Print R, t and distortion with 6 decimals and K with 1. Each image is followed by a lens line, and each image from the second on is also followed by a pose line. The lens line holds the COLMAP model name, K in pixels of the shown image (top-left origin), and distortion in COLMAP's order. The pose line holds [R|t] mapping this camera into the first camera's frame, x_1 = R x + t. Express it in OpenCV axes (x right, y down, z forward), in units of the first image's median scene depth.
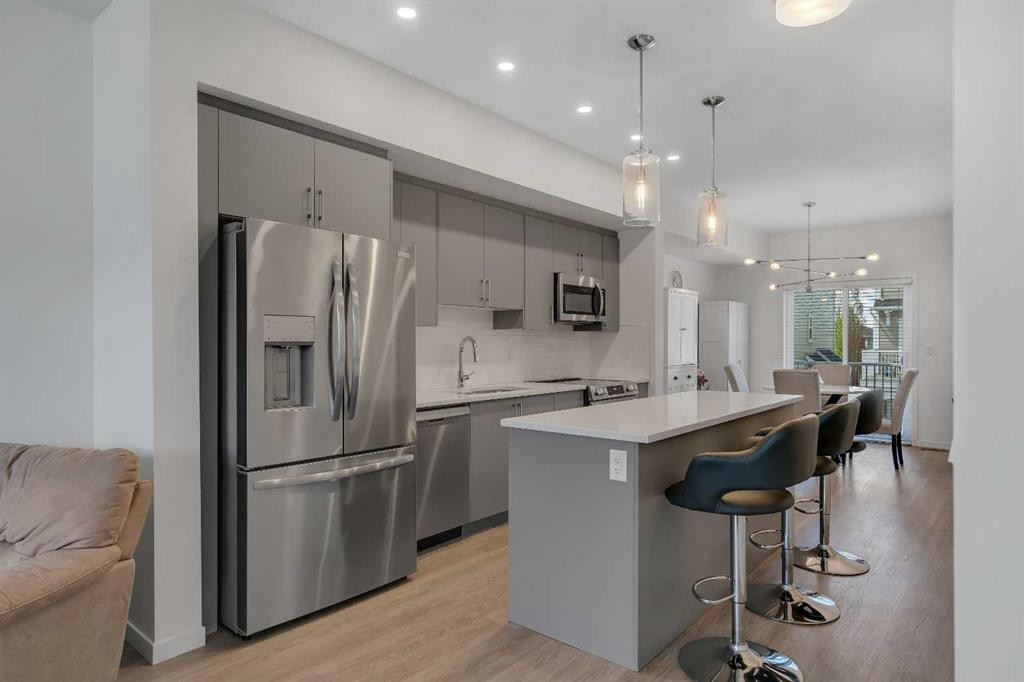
lens RADIAL K [[590.4, 0, 510.1], [0, 590.4, 338.9], [0, 0, 1]] dist [0.000080, 0.001192]
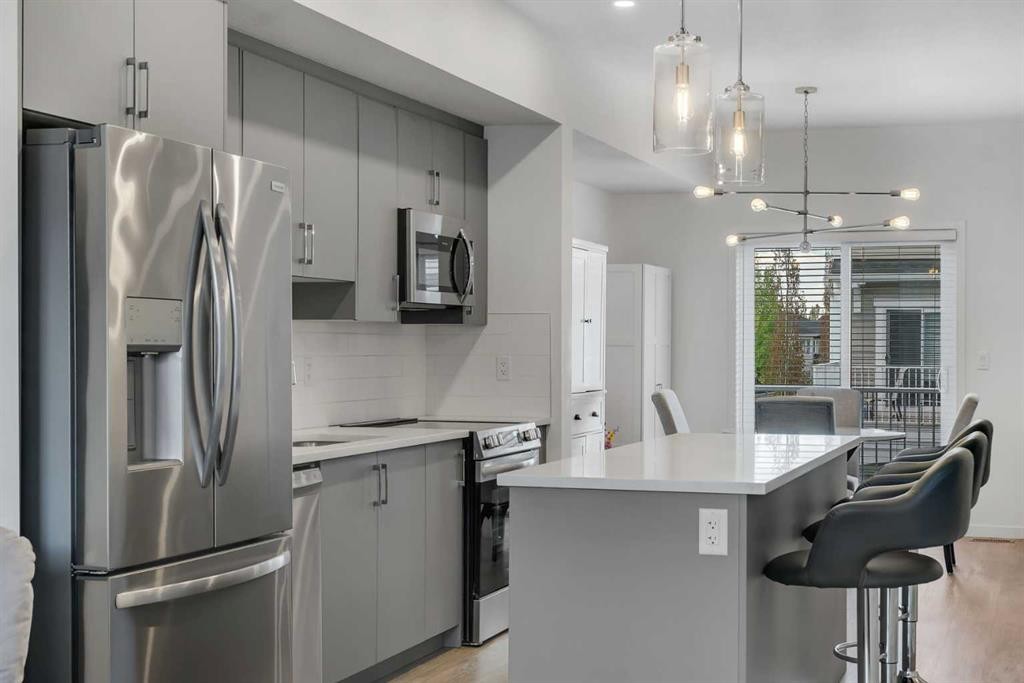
lens RADIAL K [[1480.6, 0, 515.6], [0, 1480.6, 340.3], [0, 0, 1]] dist [0.036191, 0.000000]
pose [[0.936763, 0.003316, 0.349948, -0.269688], [-0.004068, 0.999991, 0.001412, -0.001582], [-0.349940, -0.002747, 0.936768, -0.215992]]
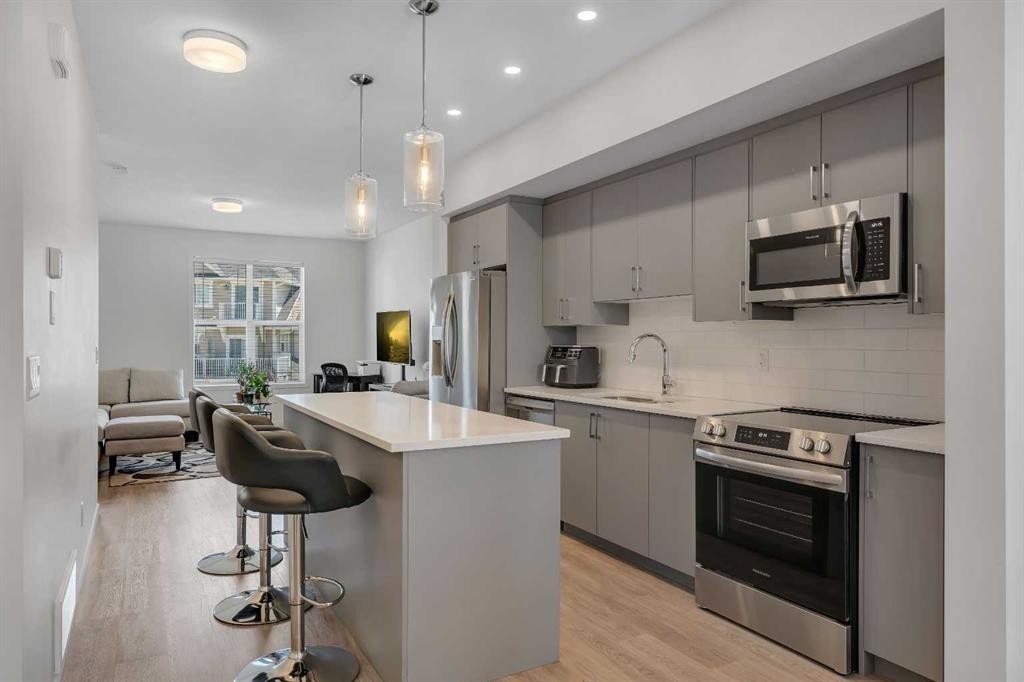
lens RADIAL K [[690.7, 0, 509.3], [0, 690.7, 344.1], [0, 0, 1]] dist [0.004351, 0.000580]
pose [[-0.366877, 0.009212, -0.930224, 0.787466], [0.010379, 0.999929, 0.005809, 0.002361], [0.930212, -0.007523, -0.366946, 1.003492]]
